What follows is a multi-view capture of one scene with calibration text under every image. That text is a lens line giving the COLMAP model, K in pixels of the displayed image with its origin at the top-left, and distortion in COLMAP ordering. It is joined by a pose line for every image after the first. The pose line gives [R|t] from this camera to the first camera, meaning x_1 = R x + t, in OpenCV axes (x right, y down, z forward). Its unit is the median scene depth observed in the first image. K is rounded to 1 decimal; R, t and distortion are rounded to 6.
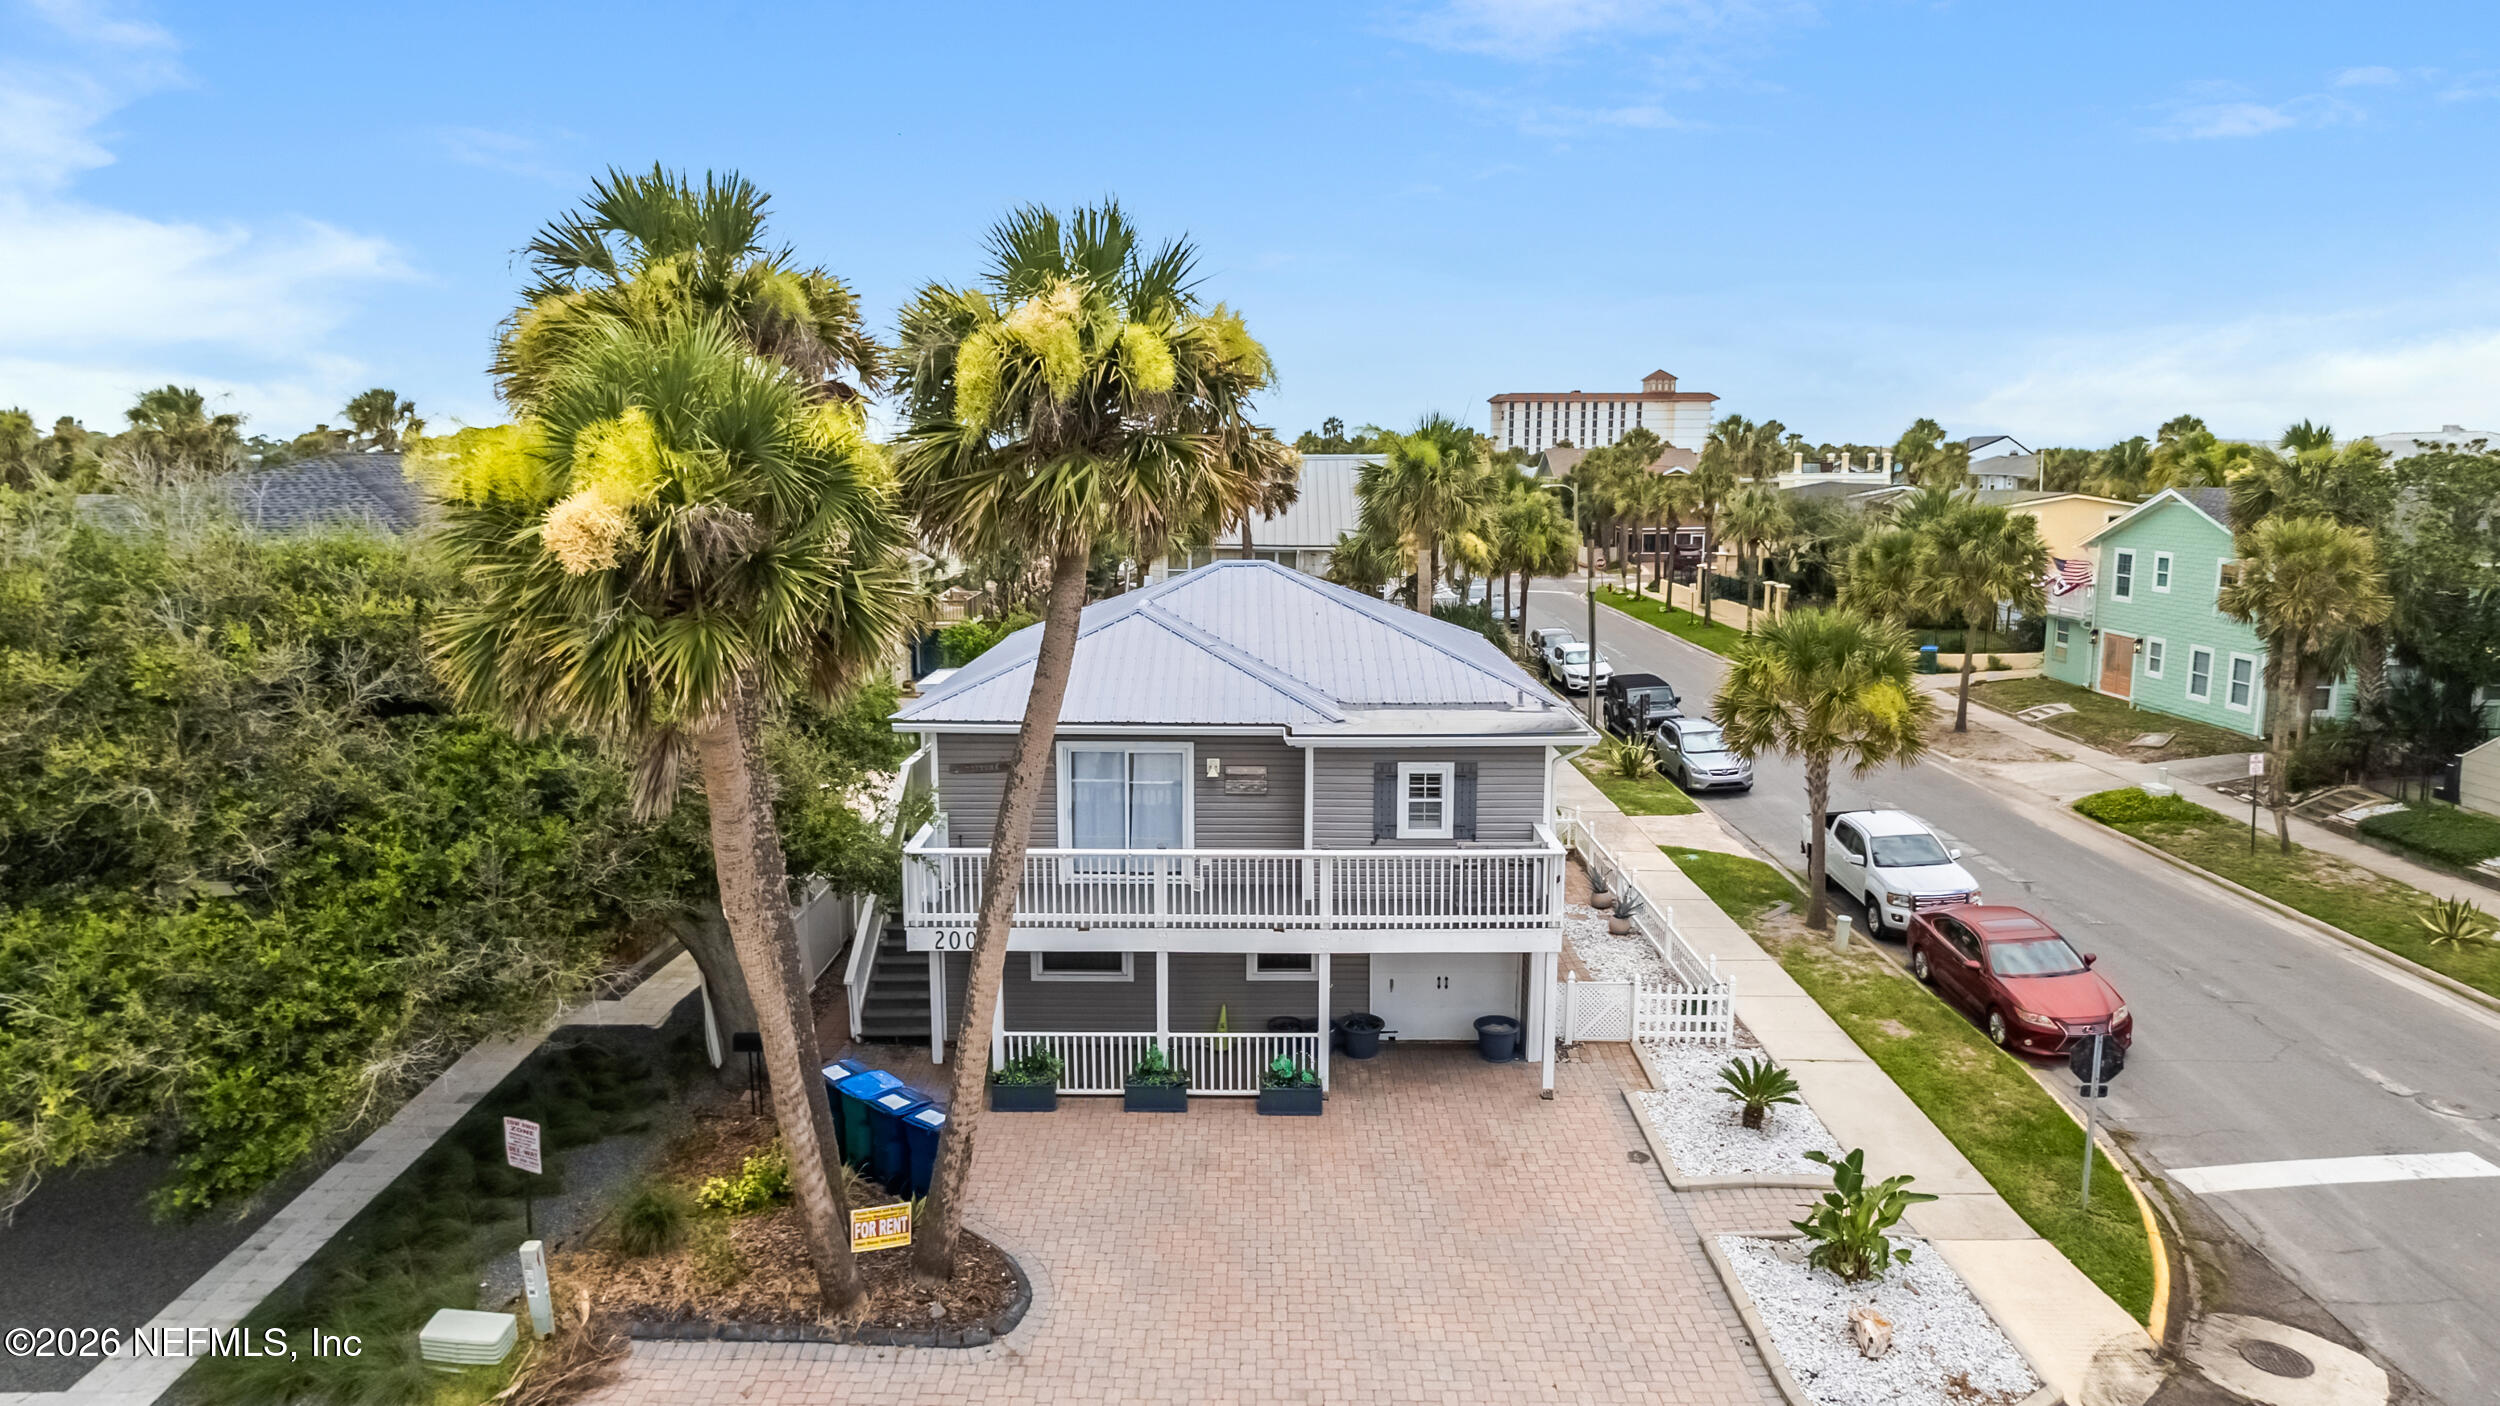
lens RADIAL K [[1462.4, 0, 1250.0], [0, 1462.4, 703.0], [0, 0, 1]] dist [-0.024652, -0.002165]
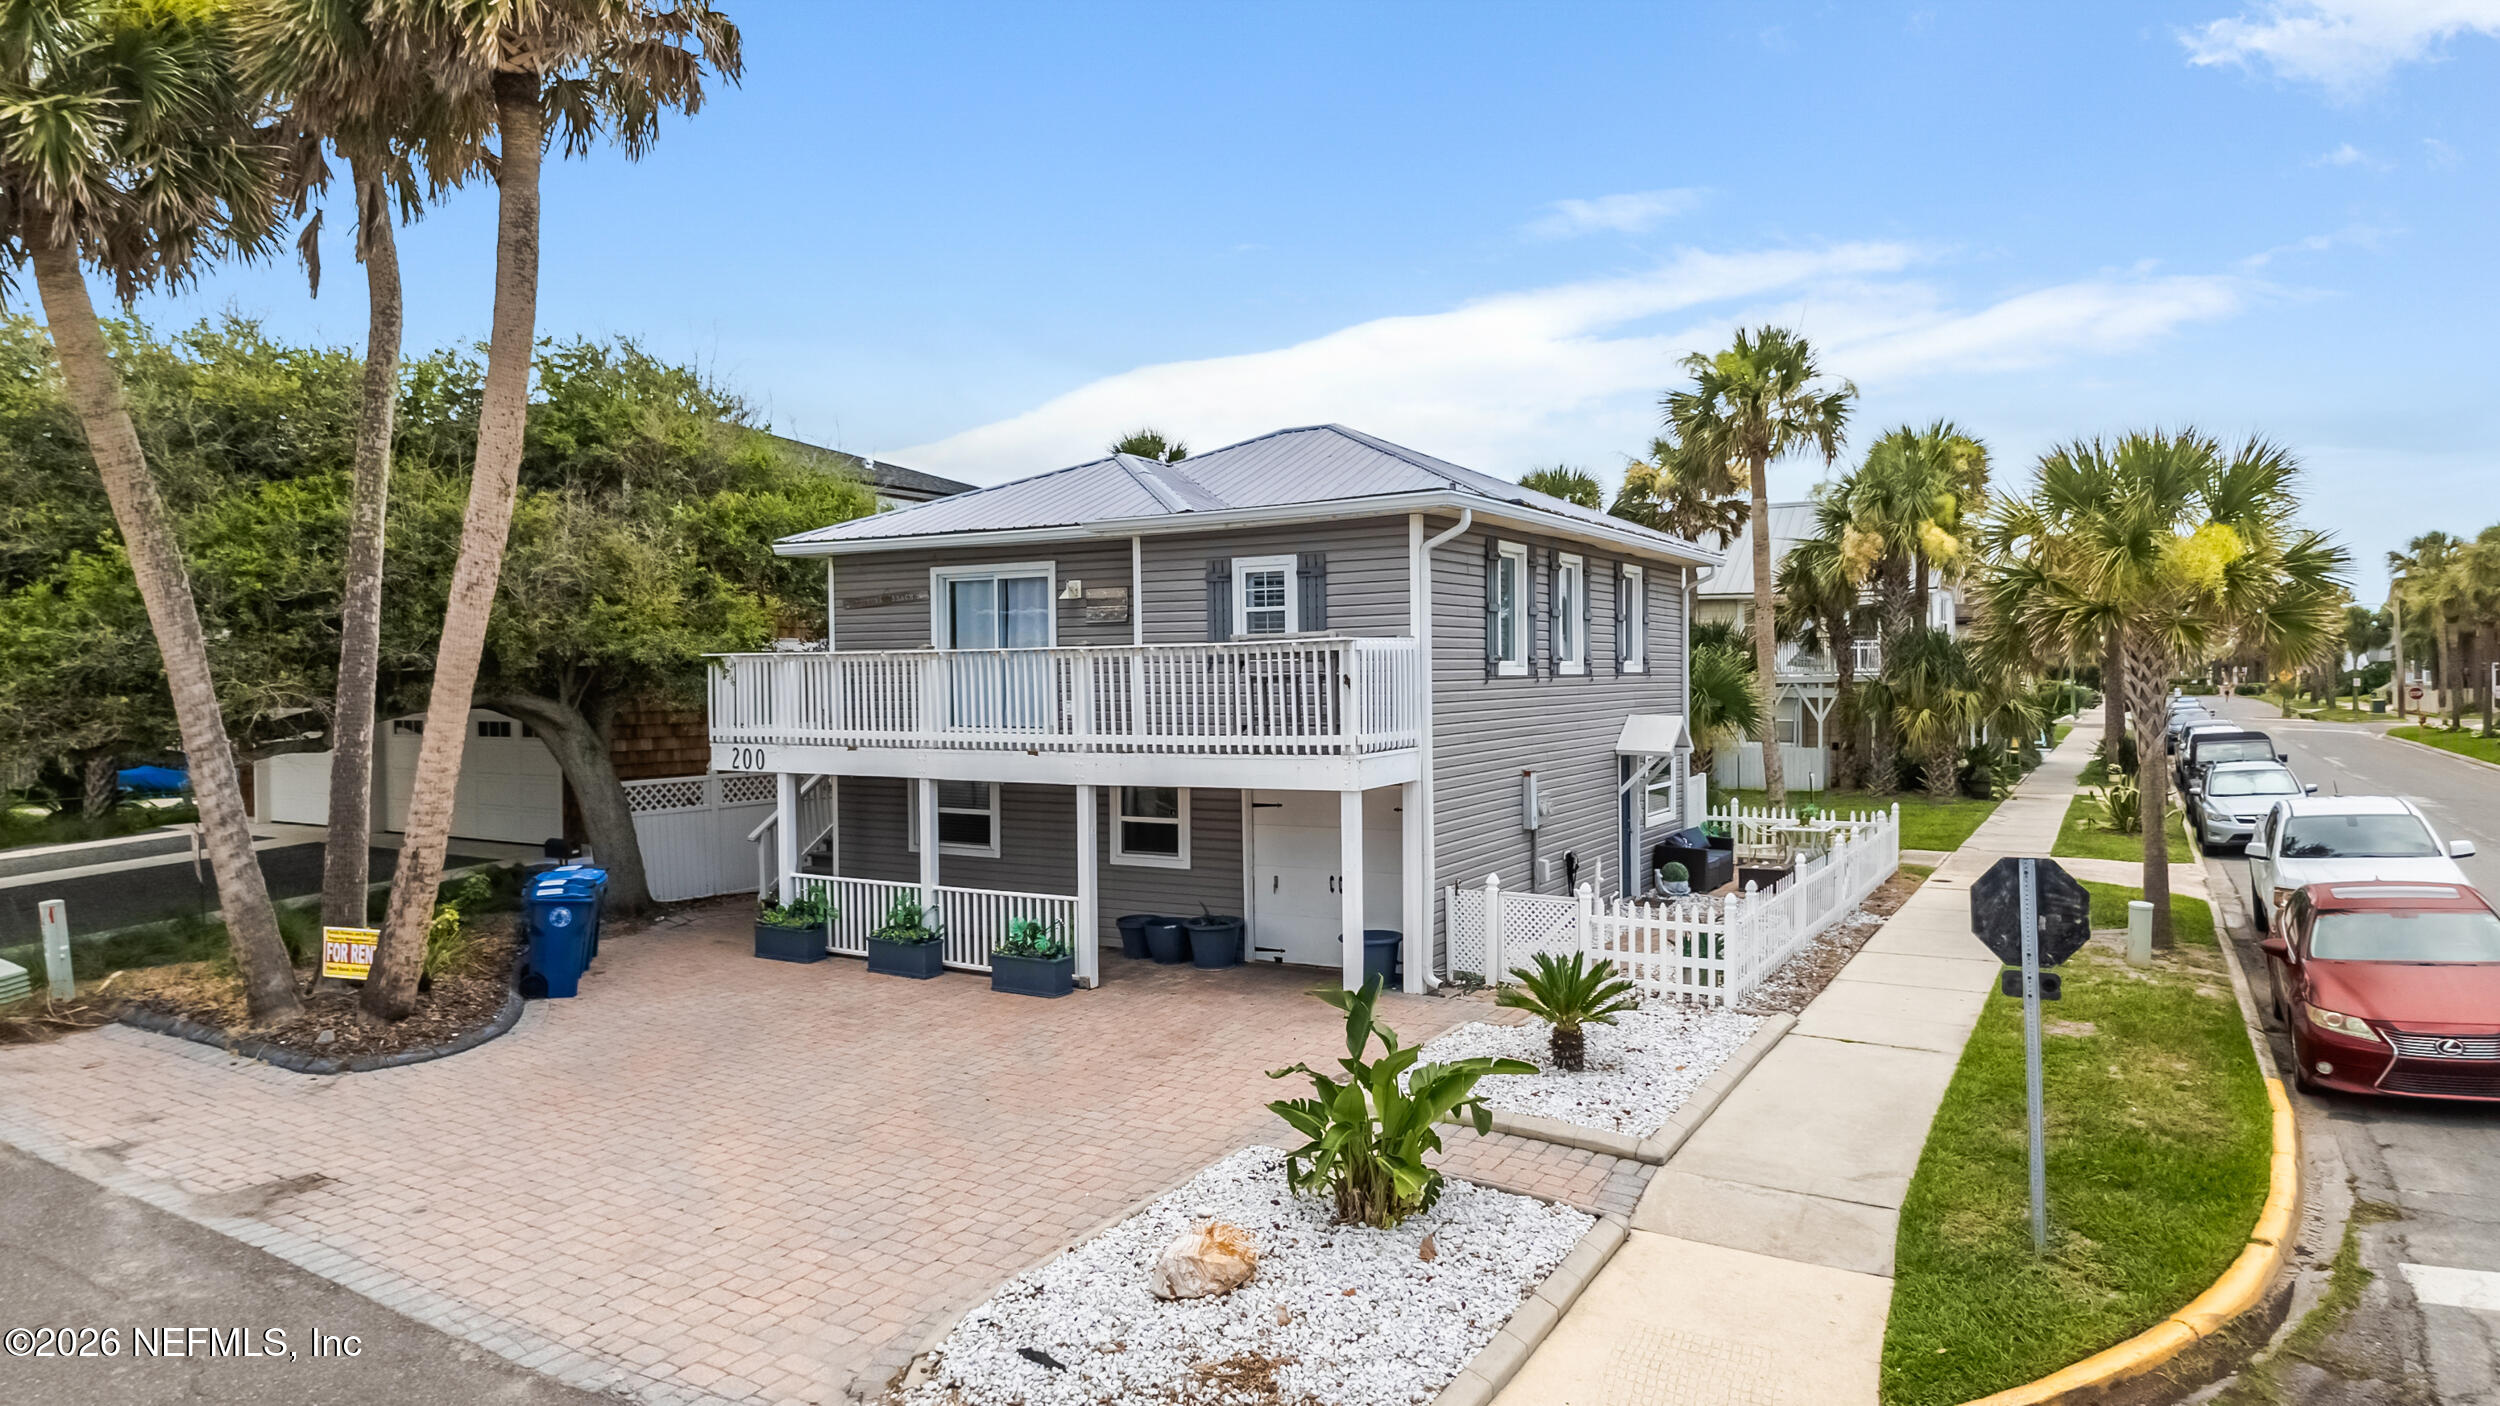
lens RADIAL K [[1462.4, 0, 1250.0], [0, 1462.4, 703.0], [0, 0, 1]] dist [-0.024652, -0.002165]
pose [[0.866494, 0.001308, -0.499187, 0.502993], [-0.070718, 0.990233, -0.120160, 0.211565], [0.494154, 0.139420, 0.858123, 0.376525]]
